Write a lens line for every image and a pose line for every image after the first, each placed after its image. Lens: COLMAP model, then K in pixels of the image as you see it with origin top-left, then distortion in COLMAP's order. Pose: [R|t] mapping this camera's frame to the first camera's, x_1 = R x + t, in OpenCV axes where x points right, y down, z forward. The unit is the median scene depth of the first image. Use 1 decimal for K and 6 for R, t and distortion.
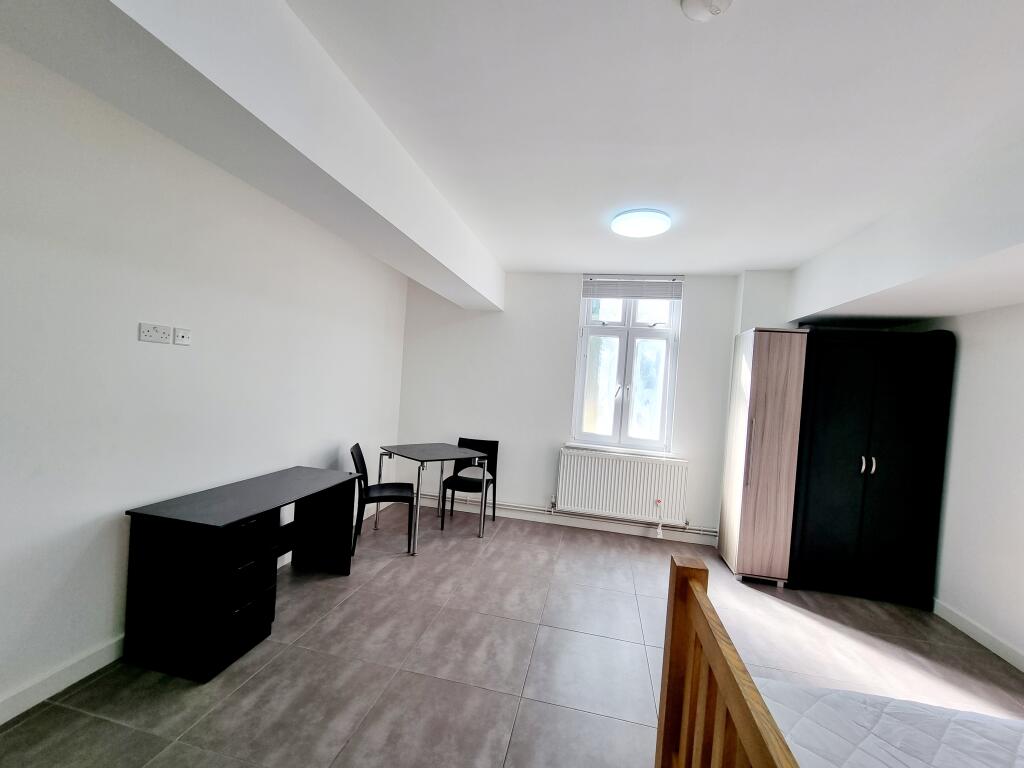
lens RADIAL K [[422.1, 0, 509.0], [0, 422.1, 391.0], [0, 0, 1]] dist [-0.005678, 0.000853]
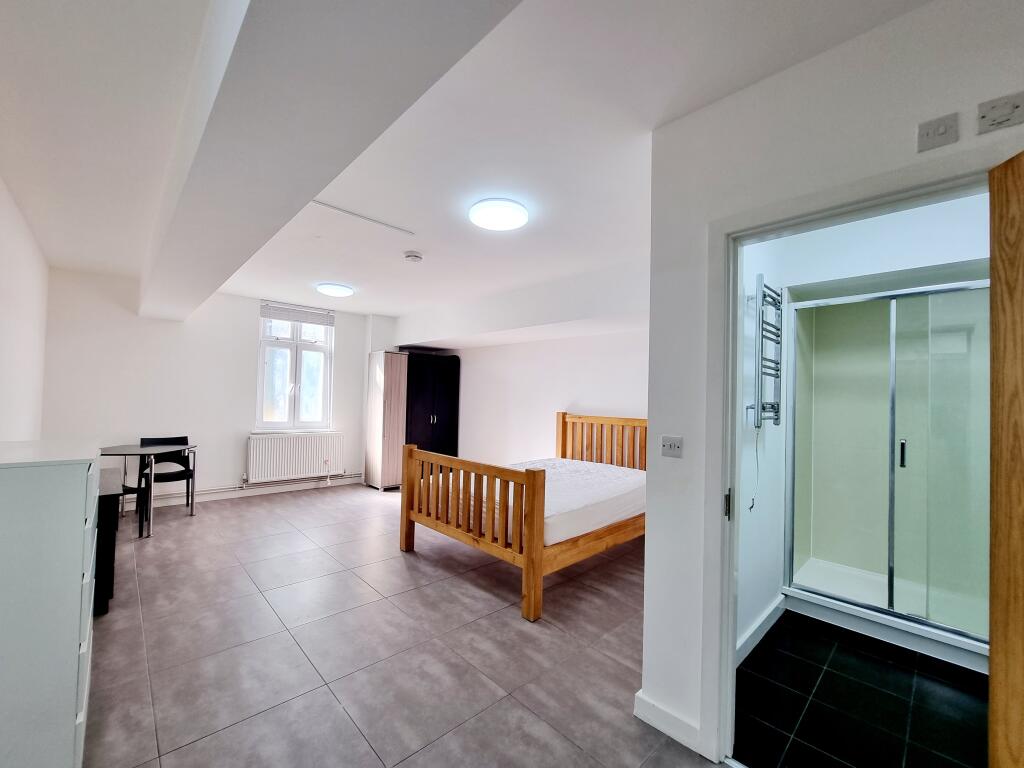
lens RADIAL K [[422.1, 0, 507.7], [0, 422.1, 389.6], [0, 0, 1]] dist [-0.005678, 0.000853]
pose [[0.575085, -0.038333, 0.817195, -0.548411], [0.033391, 0.999169, 0.023371, -0.006113], [-0.817412, 0.013847, 0.575887, -0.436811]]
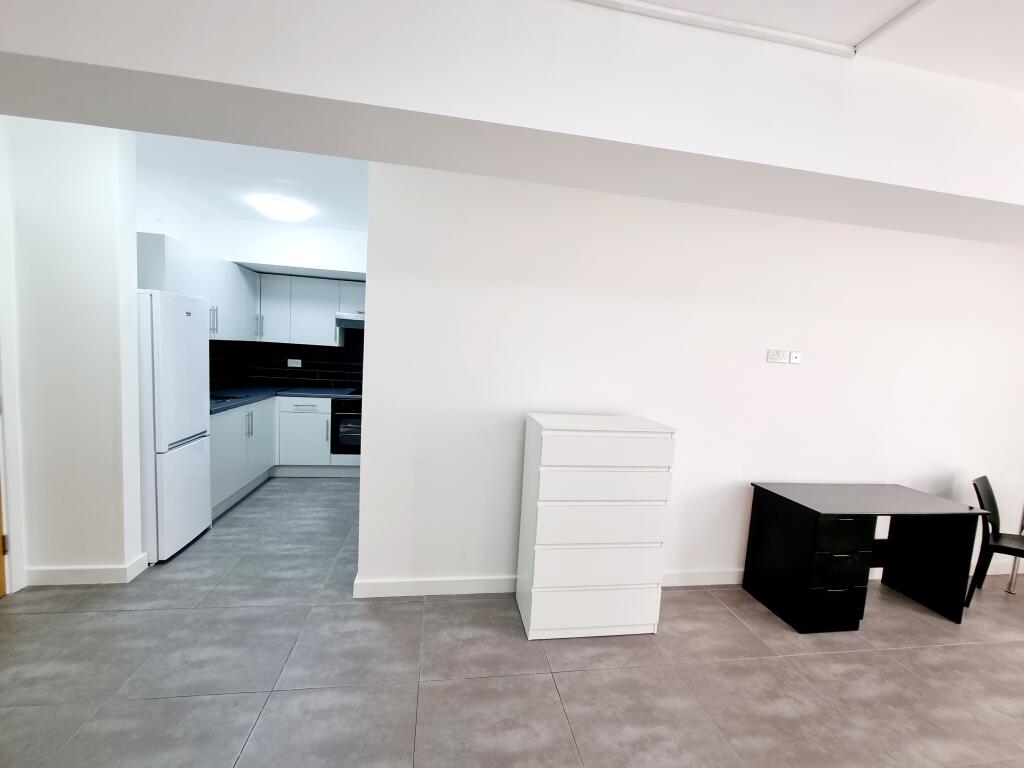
lens RADIAL K [[422.1, 0, 510.5], [0, 422.1, 389.6], [0, 0, 1]] dist [-0.005678, 0.000853]
pose [[0.362962, 0.035693, -0.931120, 0.057067], [-0.058212, 0.998183, 0.015573, -0.001847], [0.929984, 0.048550, 0.364380, -0.157003]]
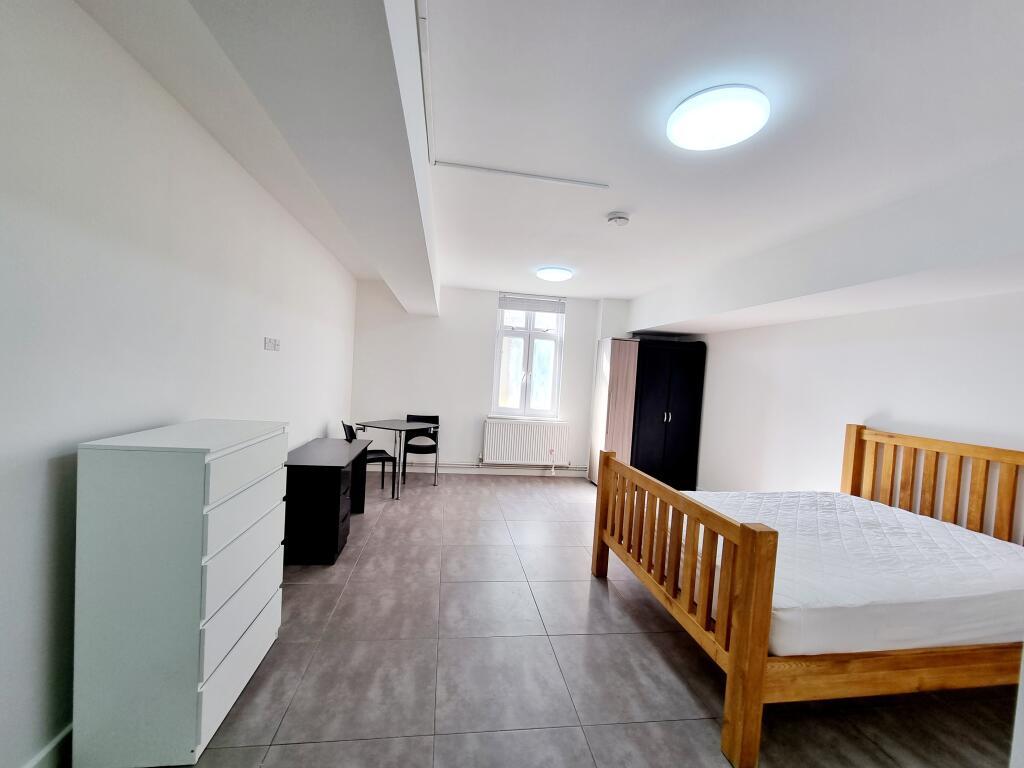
lens RADIAL K [[422.1, 0, 509.6], [0, 422.1, 390.0], [0, 0, 1]] dist [-0.005678, 0.000853]
pose [[0.938943, -0.024260, 0.343215, -0.324749], [0.011105, 0.999128, 0.040243, -0.014844], [-0.343892, -0.033974, 0.938394, -0.373735]]
